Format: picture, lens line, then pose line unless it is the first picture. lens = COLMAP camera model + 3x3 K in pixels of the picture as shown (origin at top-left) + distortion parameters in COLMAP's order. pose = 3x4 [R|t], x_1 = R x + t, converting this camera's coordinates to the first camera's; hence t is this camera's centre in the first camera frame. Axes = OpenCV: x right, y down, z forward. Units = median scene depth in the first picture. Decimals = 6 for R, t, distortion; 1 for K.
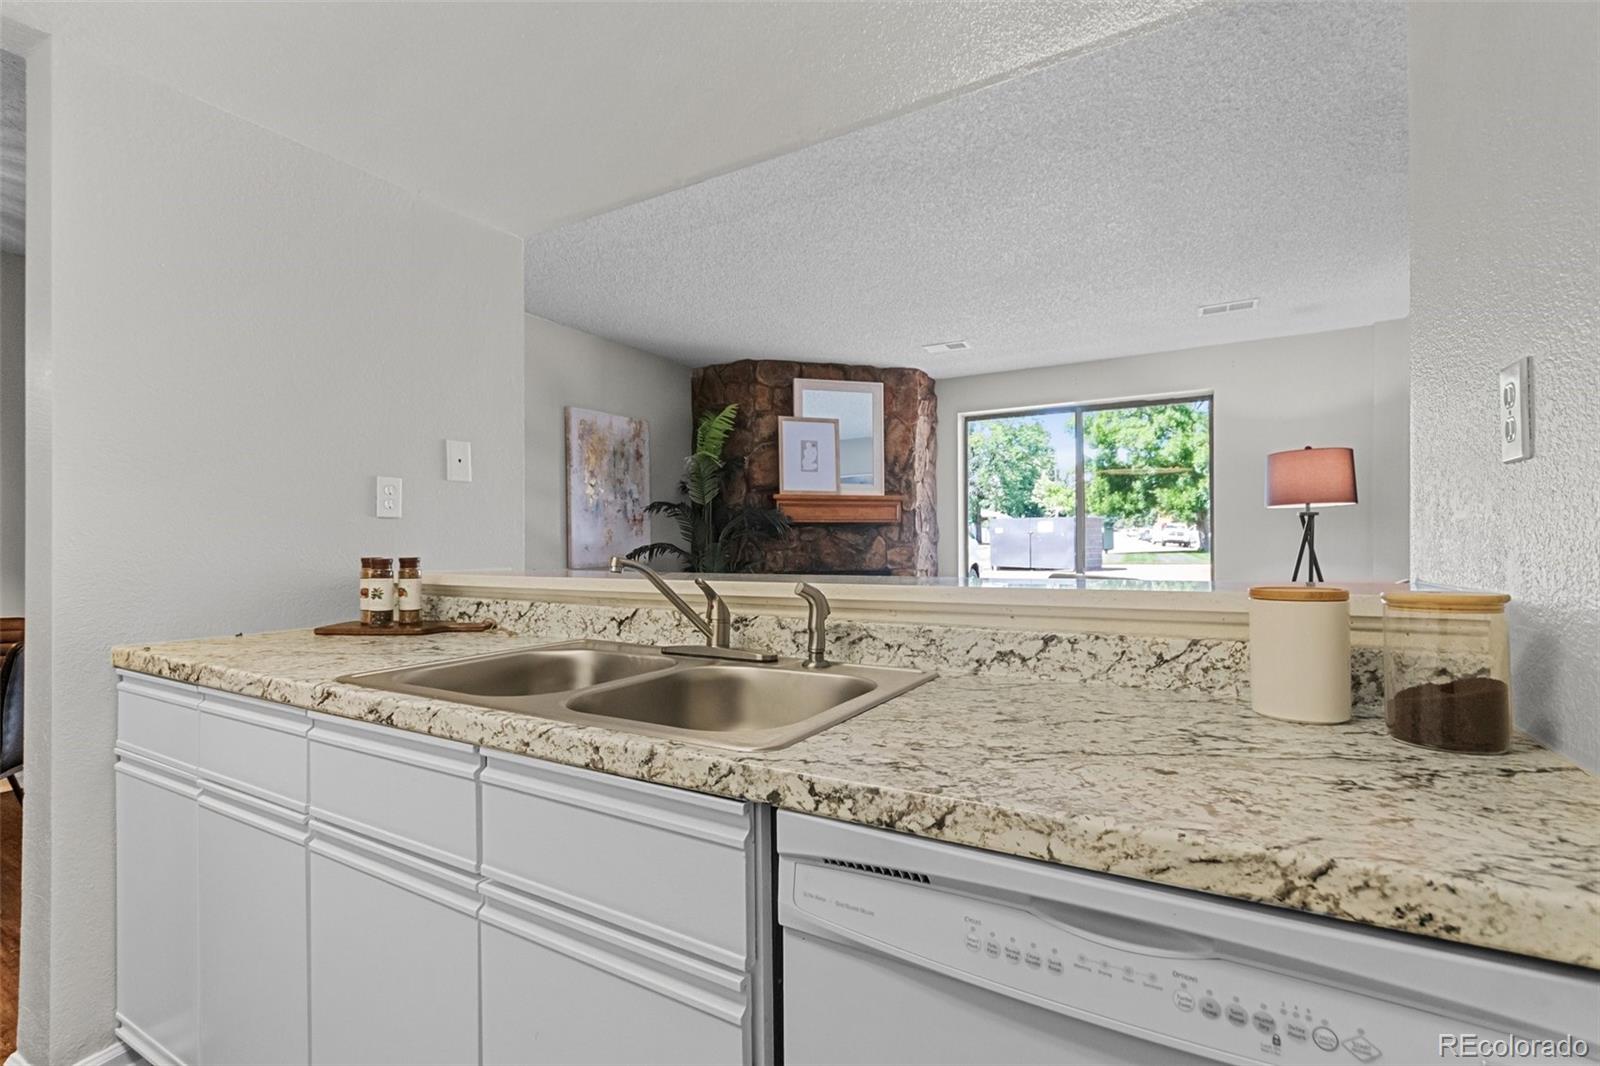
lens RADIAL K [[710.0, 0, 801.6], [0, 710.0, 535.7], [0, 0, 1]] dist [0.004570, -0.000297]
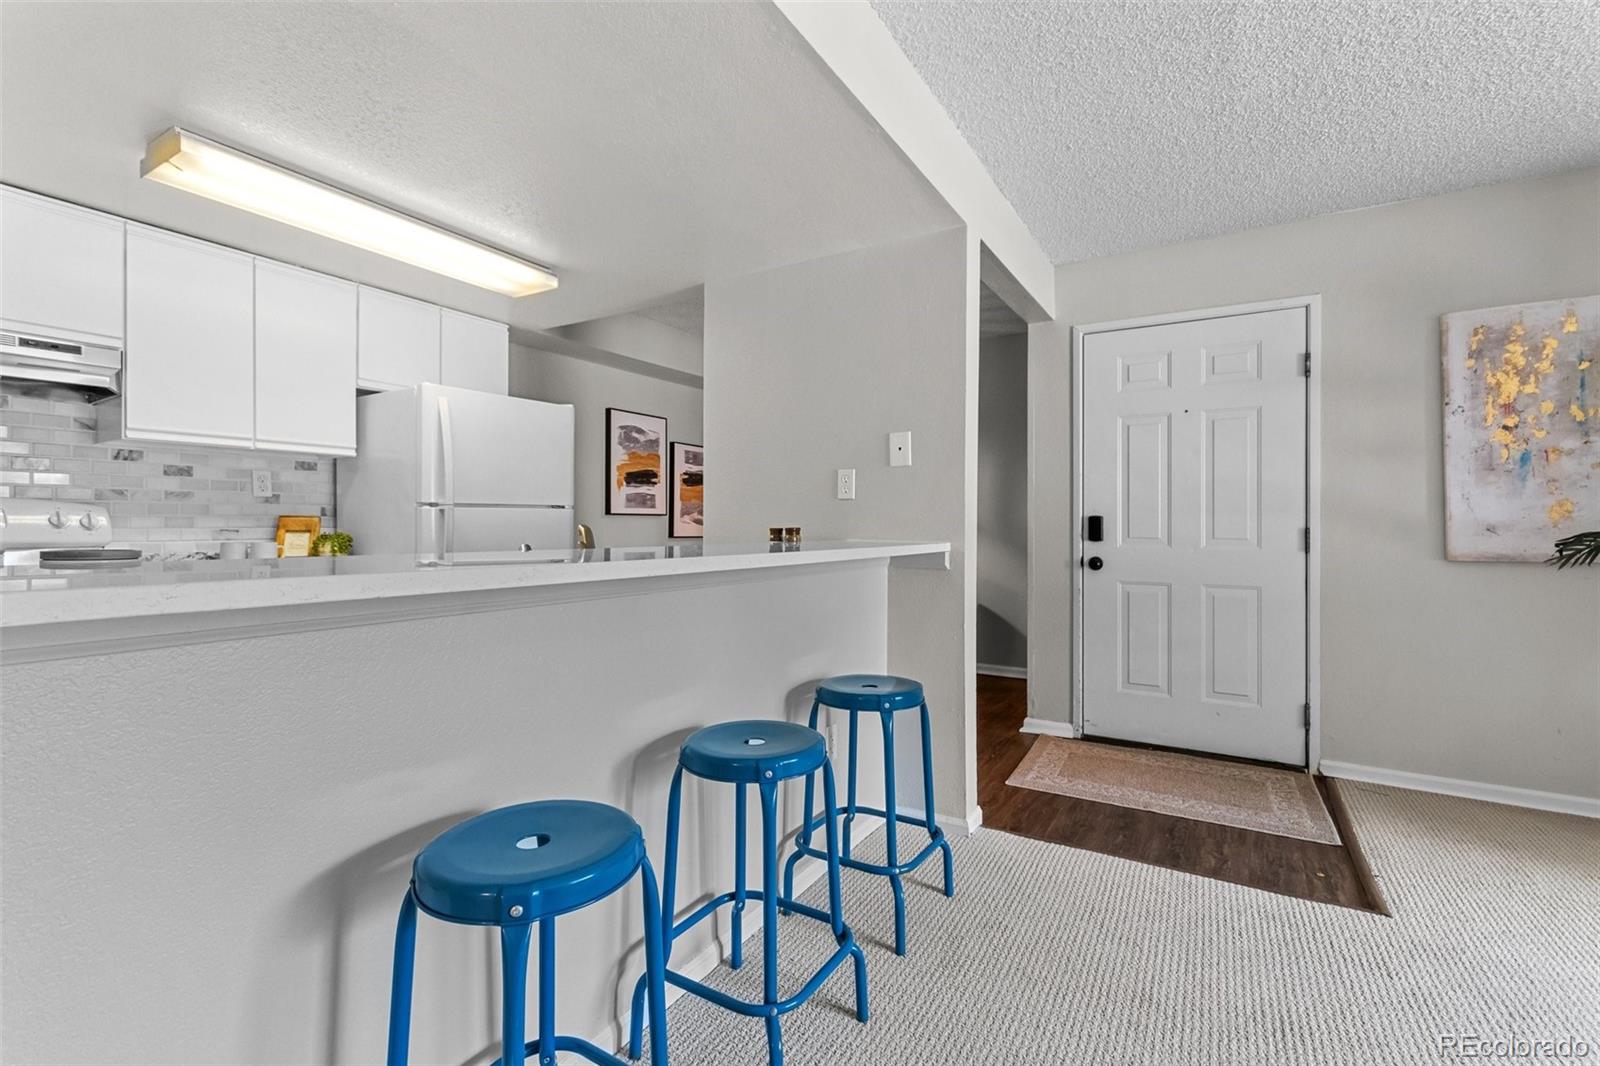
lens RADIAL K [[710.0, 0, 799.6], [0, 710.0, 527.3], [0, 0, 1]] dist [0.004570, -0.000297]
pose [[-0.019049, 0.010492, -0.999763, 0.334735], [0.004702, 0.999935, 0.010404, 0.005752], [0.999807, -0.004503, -0.019097, 0.403650]]
